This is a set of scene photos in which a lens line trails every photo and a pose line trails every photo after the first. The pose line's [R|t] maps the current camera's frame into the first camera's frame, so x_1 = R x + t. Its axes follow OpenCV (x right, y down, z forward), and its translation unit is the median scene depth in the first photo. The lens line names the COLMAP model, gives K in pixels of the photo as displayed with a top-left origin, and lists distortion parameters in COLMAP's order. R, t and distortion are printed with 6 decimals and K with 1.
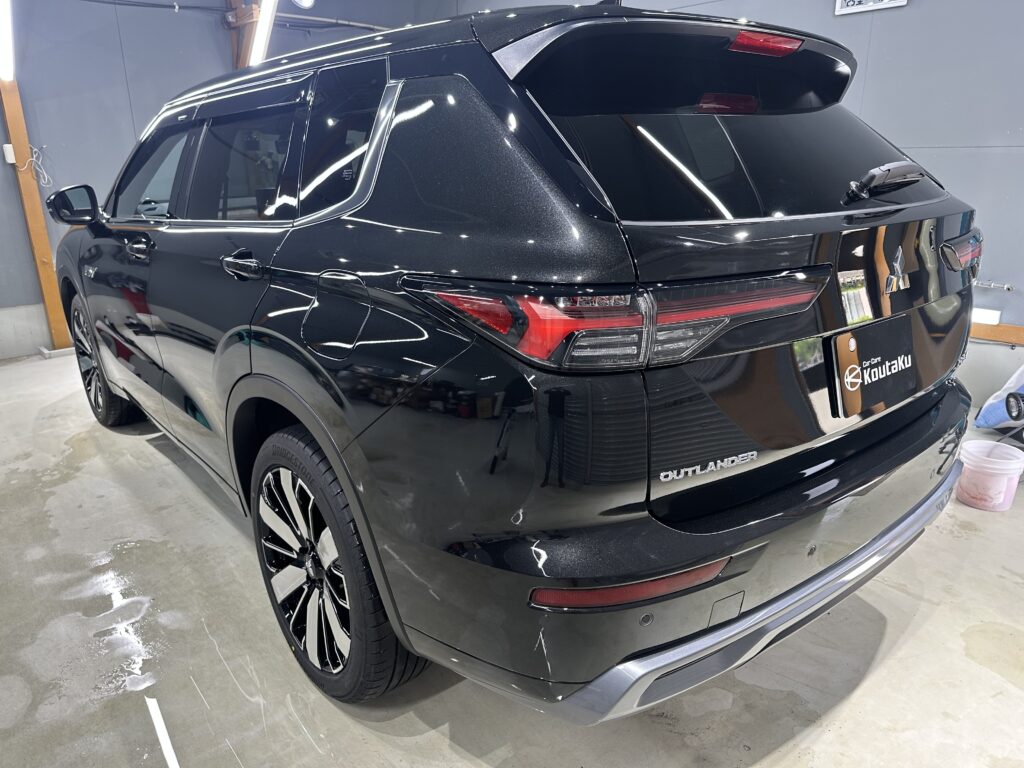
lens RADIAL K [[709.8, 0, 512.0], [0, 709.8, 384.0], [0, 0, 1]] dist [-0.007601, -0.001809]
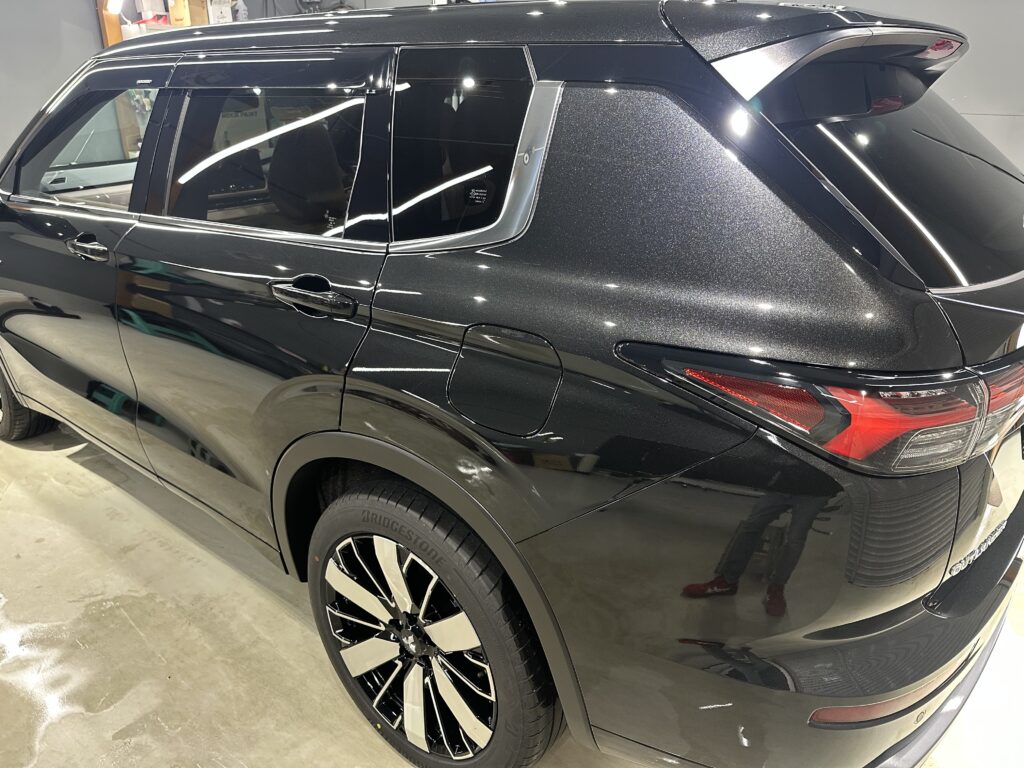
lens RADIAL K [[709.8, 0, 512.0], [0, 709.8, 384.0], [0, 0, 1]] dist [-0.007601, -0.001809]
pose [[0.978691, -0.057094, 0.197244, -0.280105], [0.038277, 0.994457, 0.097931, -0.120600], [-0.201742, -0.088294, 0.975451, 0.140503]]
